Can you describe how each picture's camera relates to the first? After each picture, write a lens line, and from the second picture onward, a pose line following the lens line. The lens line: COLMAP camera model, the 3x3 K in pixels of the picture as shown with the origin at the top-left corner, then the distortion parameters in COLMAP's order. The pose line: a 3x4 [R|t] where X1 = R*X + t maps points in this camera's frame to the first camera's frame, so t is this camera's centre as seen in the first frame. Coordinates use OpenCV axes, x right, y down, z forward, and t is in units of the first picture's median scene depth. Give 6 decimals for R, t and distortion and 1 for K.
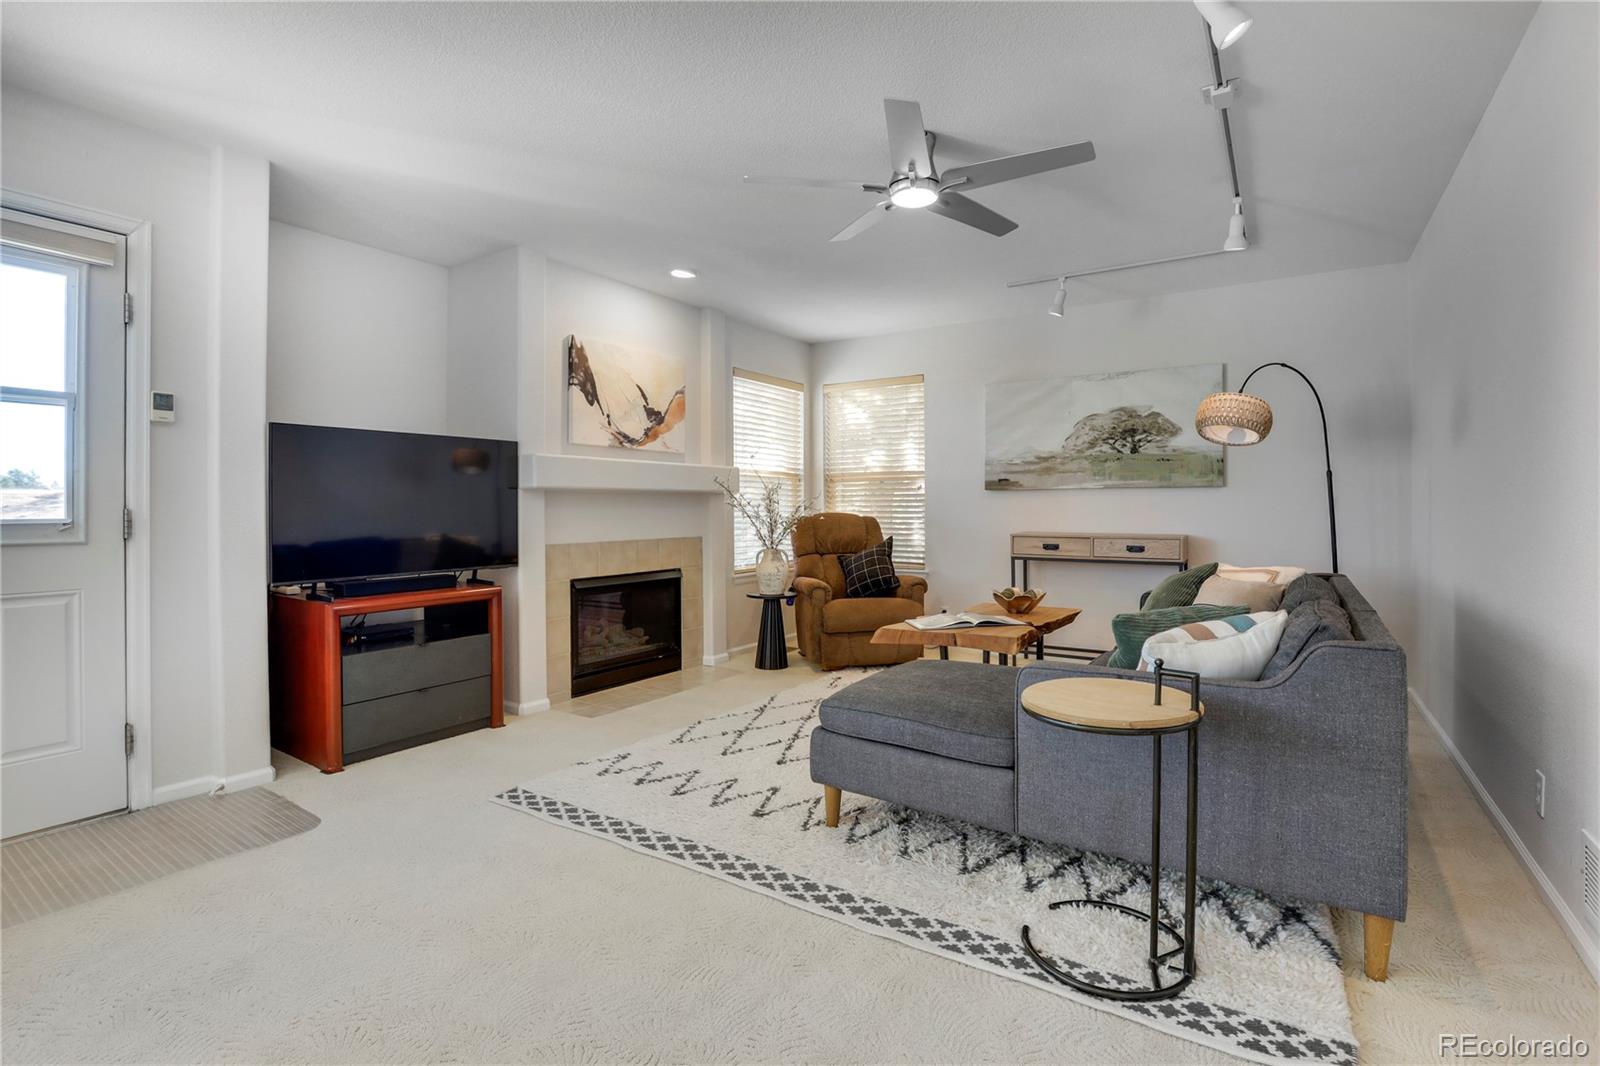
lens RADIAL K [[741.1, 0, 815.1], [0, 741.1, 504.3], [0, 0, 1]] dist [-0.061368, 0.029012]
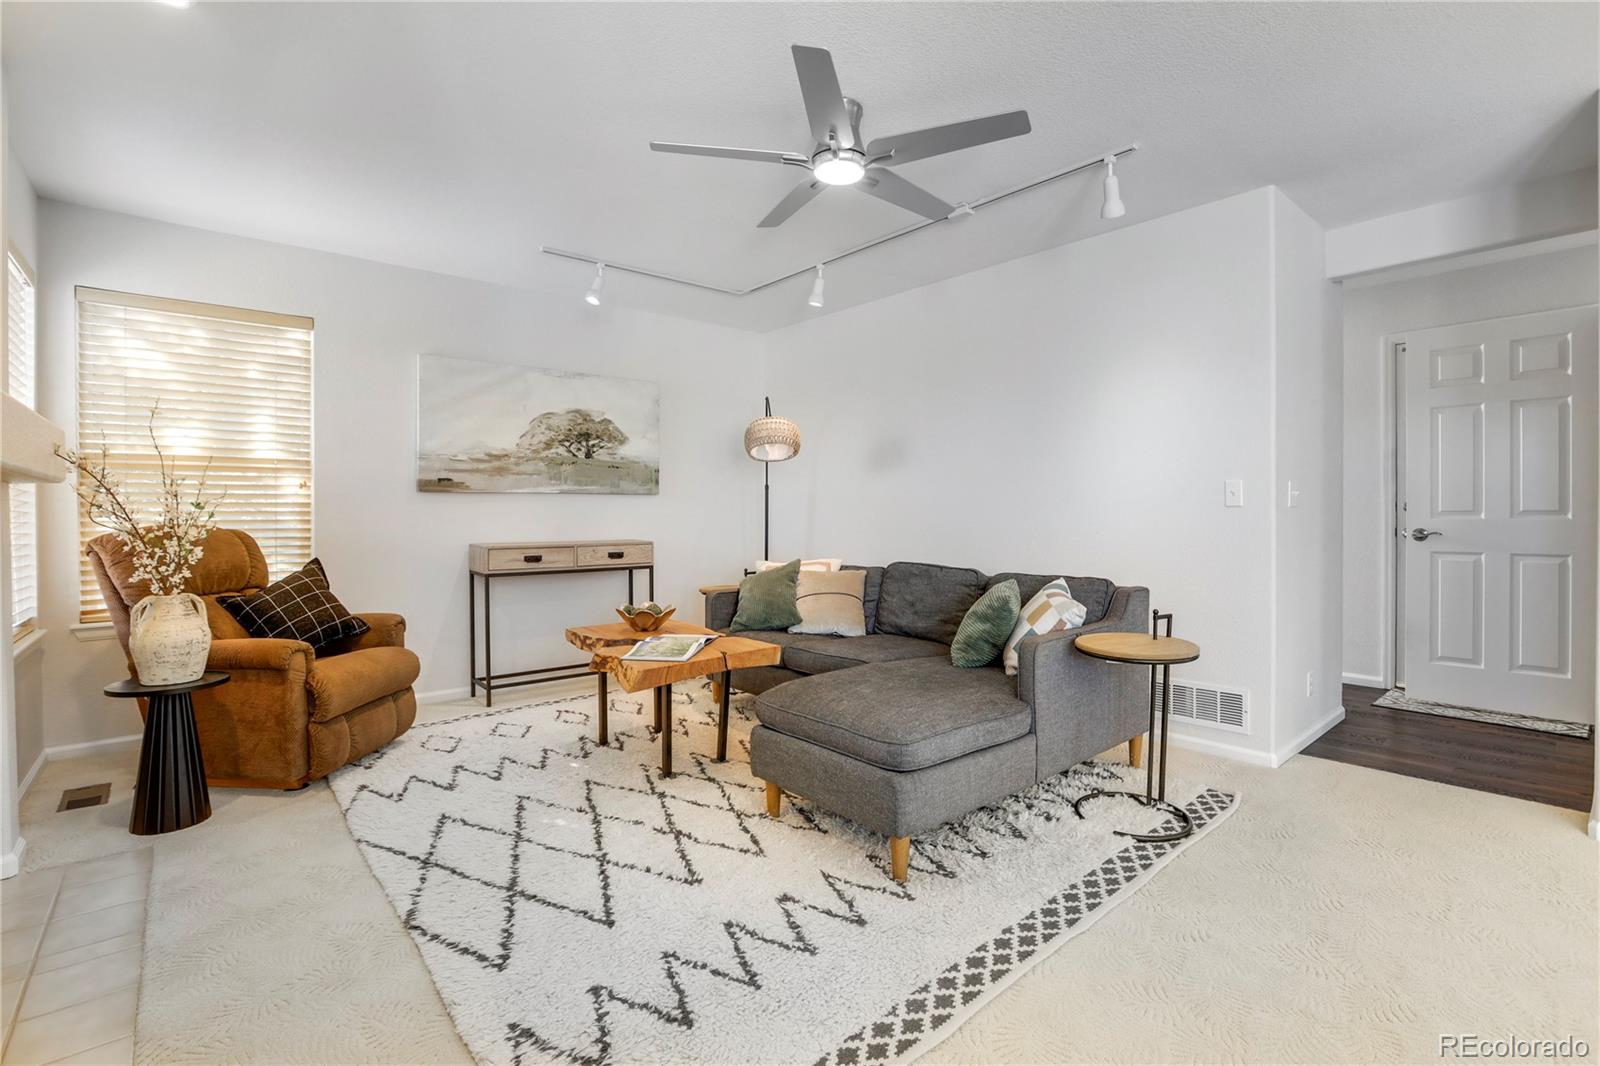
lens RADIAL K [[739.4, 0, 804.9], [0, 739.4, 516.9], [0, 0, 1]] dist [-0.046875, 0.013487]
pose [[0.276807, -0.005966, 0.960907, -0.434756], [0.000012, 0.999981, 0.006206, 0.002517], [-0.960926, -0.001707, 0.276802, 0.456203]]
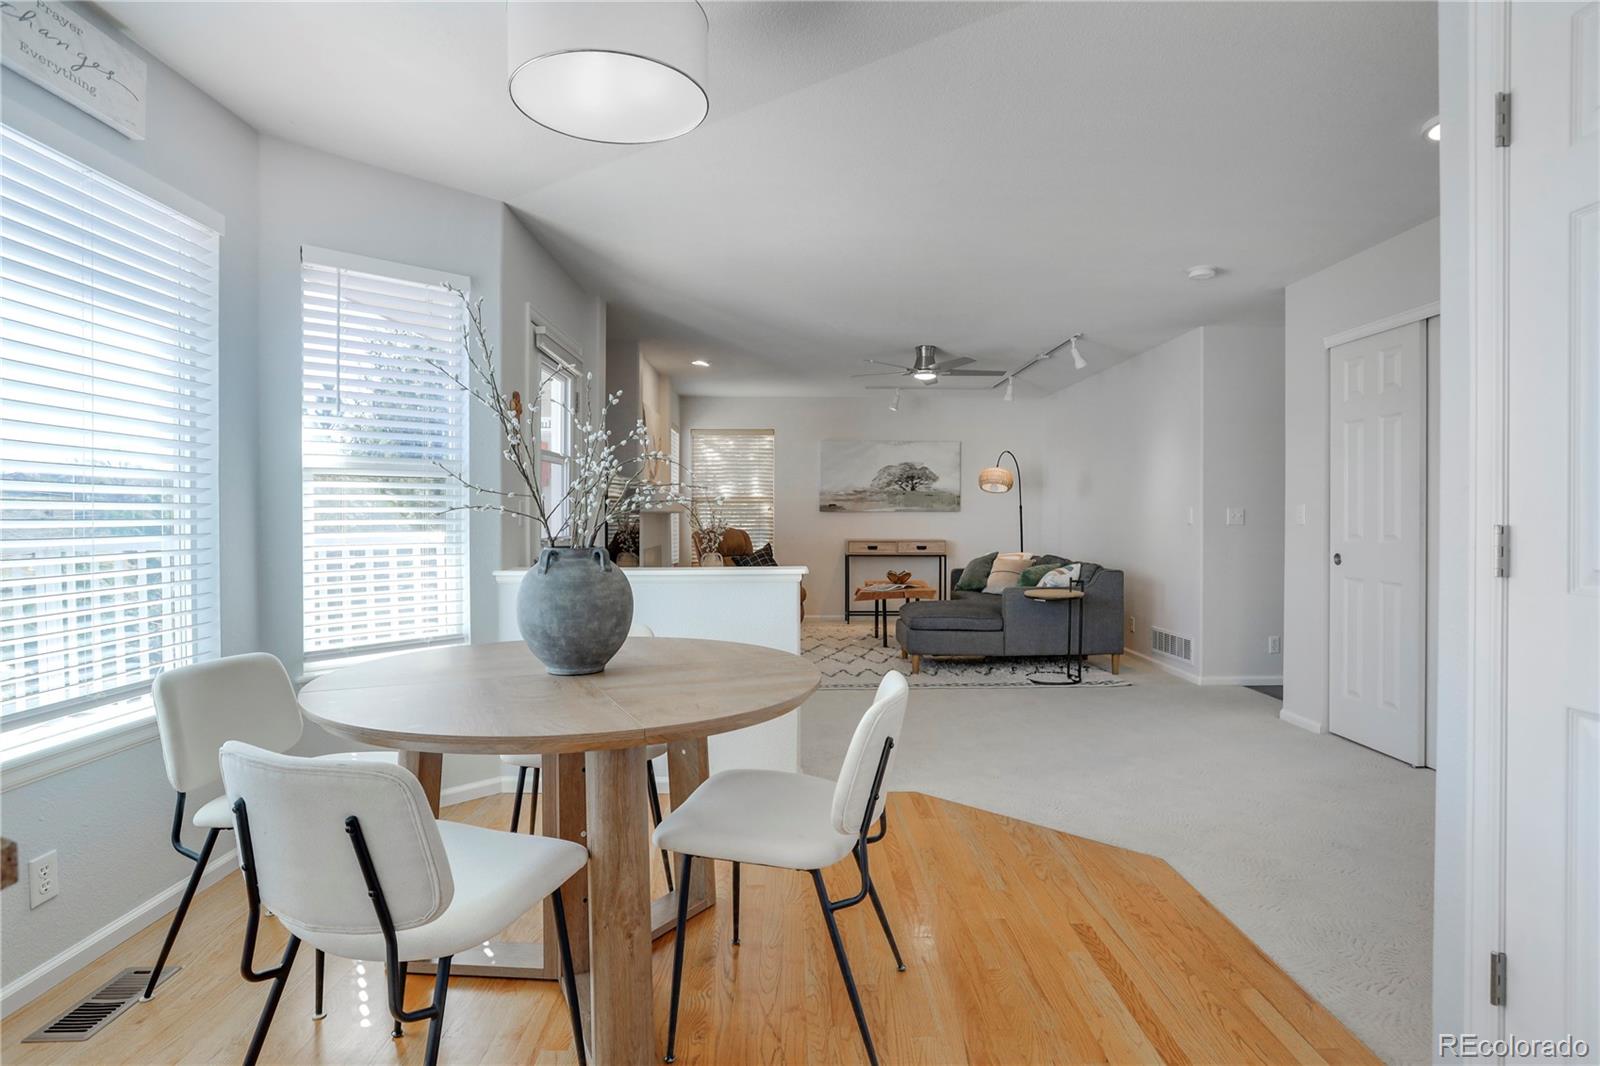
lens RADIAL K [[841.6, 0, 800.0], [0, 841.6, 533.0], [0, 0, 1]] dist [-0.077204, 0.035050]
pose [[0.827953, -0.010173, 0.560705, -0.856843], [-0.003266, 0.999731, 0.022962, -0.016793], [-0.560788, -0.020843, 0.827697, -0.441316]]
